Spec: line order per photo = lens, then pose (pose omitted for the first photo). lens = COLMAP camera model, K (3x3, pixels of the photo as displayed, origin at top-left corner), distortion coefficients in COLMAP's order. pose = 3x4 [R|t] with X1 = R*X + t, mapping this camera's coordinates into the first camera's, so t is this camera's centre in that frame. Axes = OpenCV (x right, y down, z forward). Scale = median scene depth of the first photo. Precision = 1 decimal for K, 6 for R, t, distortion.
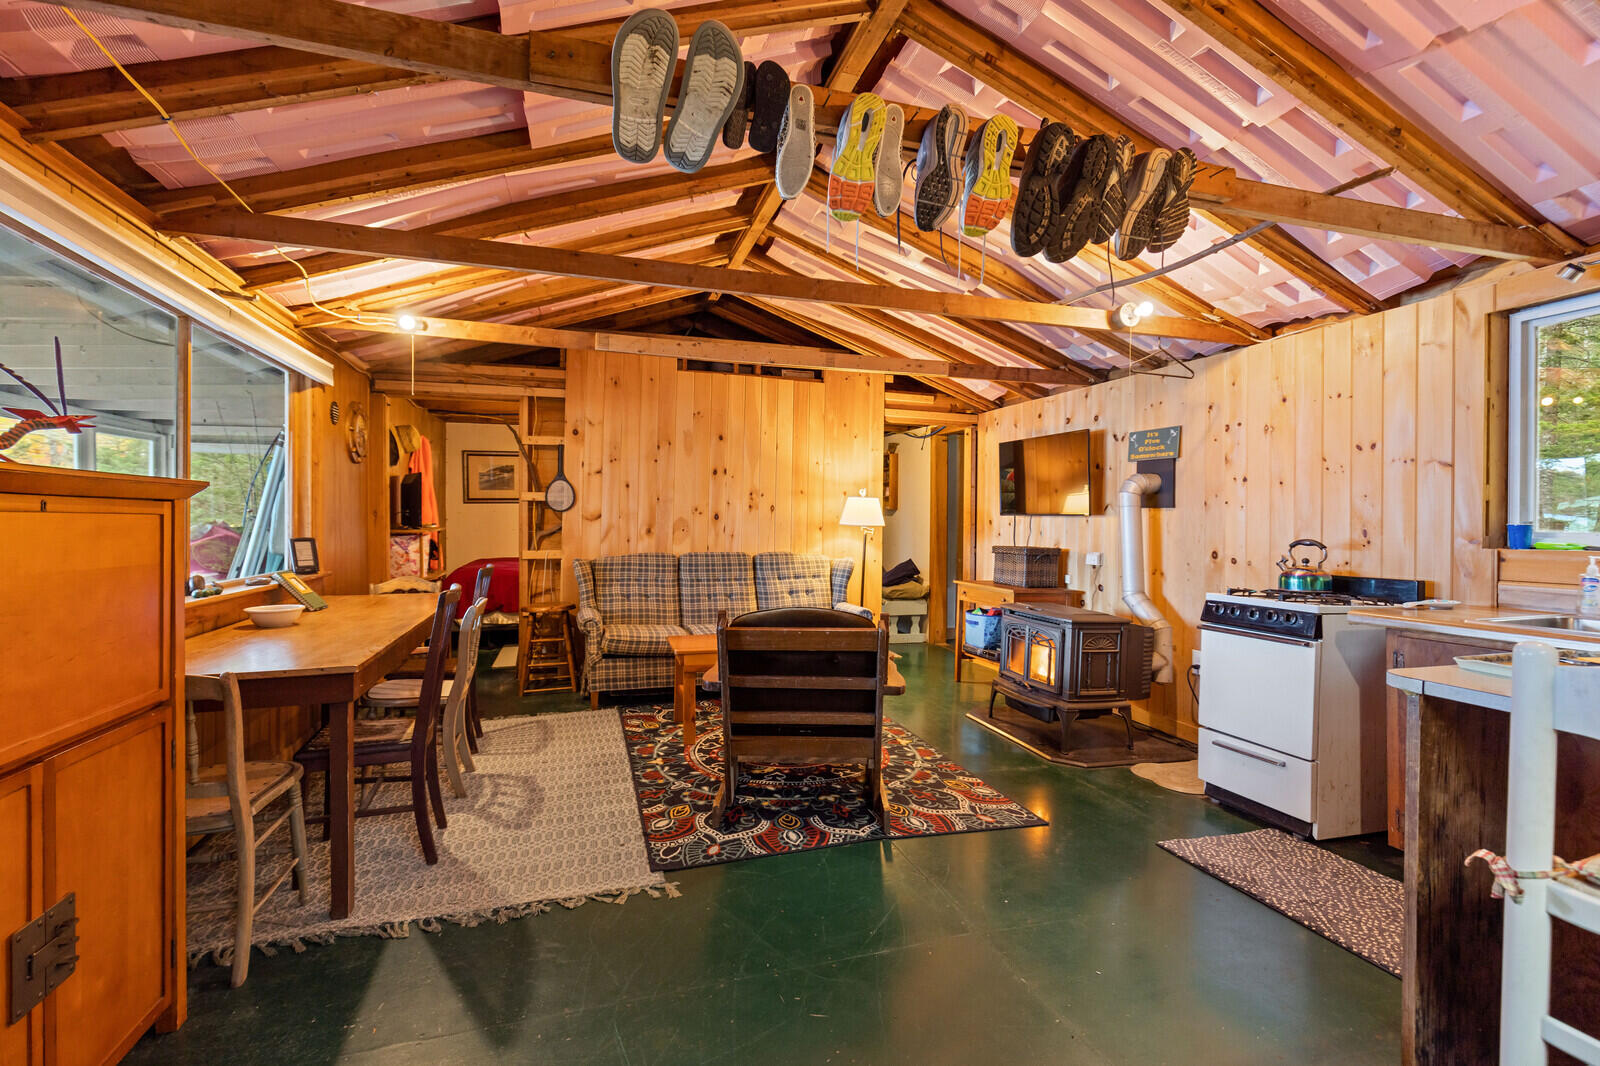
lens RADIAL K [[718.6, 0, 788.8], [0, 718.6, 527.4], [0, 0, 1]] dist [-0.000016, -0.001620]
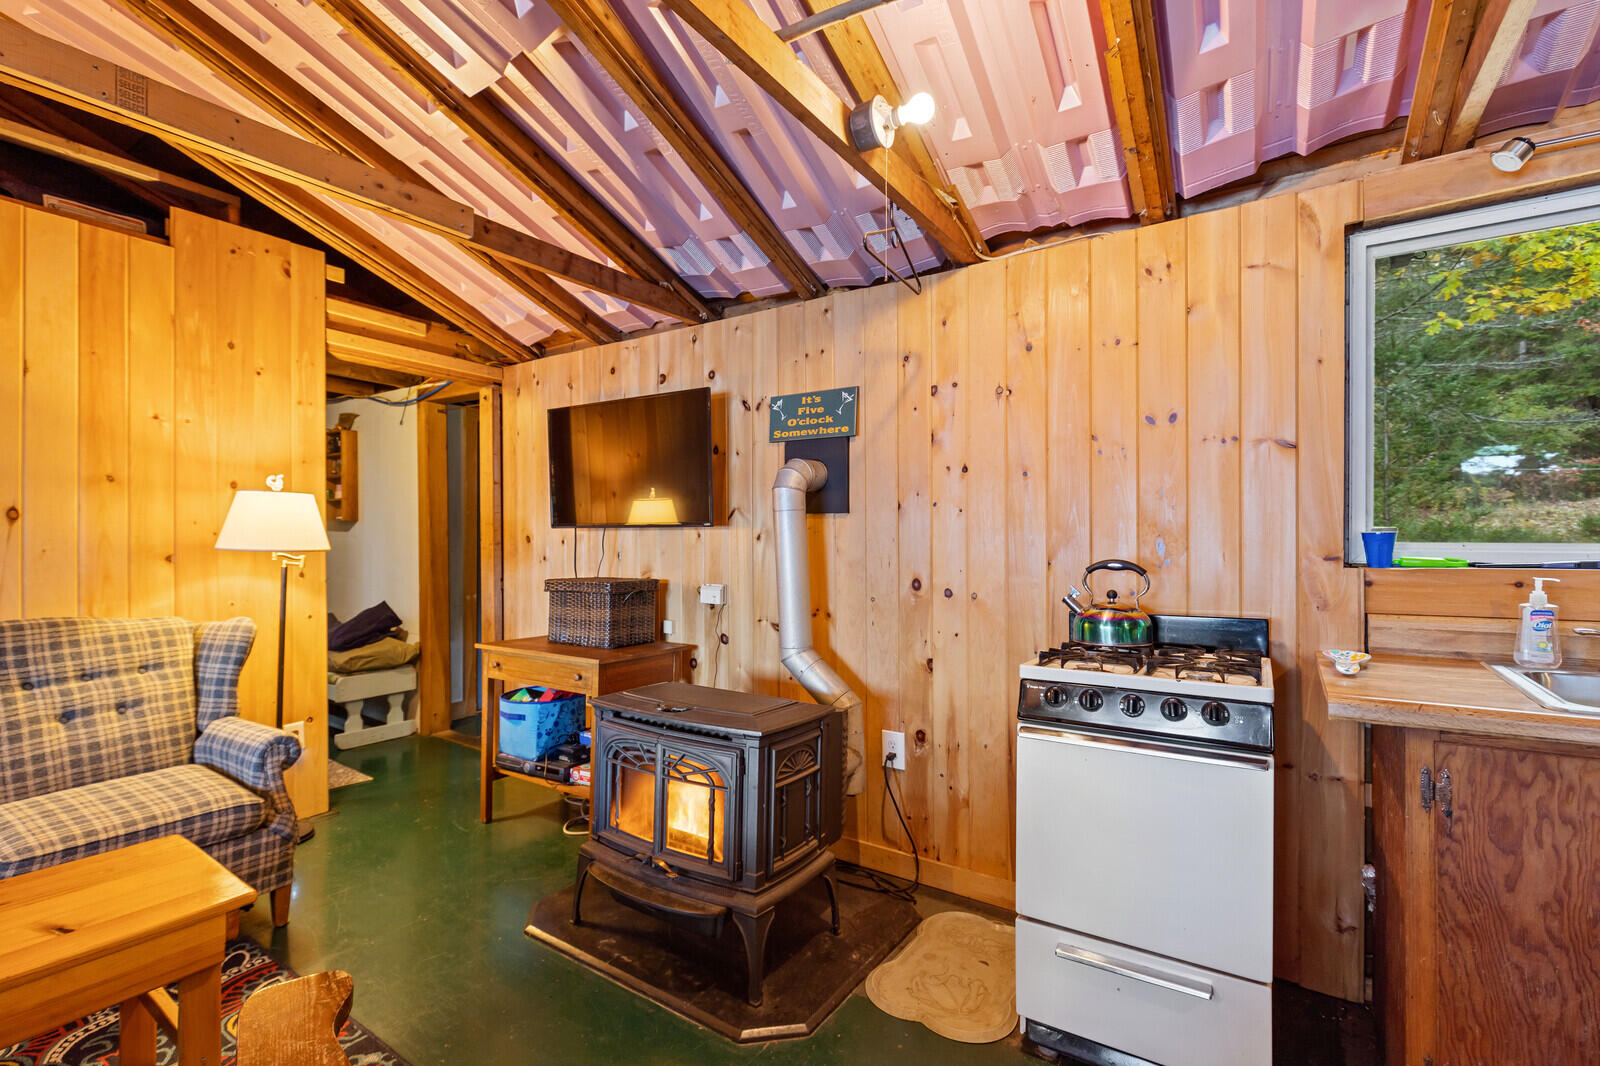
lens RADIAL K [[718.6, 0, 787.9], [0, 718.6, 541.8], [0, 0, 1]] dist [-0.000016, -0.001620]
pose [[0.771986, -0.017450, 0.635400, 0.080734], [0.018340, 0.999818, 0.005176, -0.005708], [-0.635375, 0.007658, 0.772166, 0.530429]]
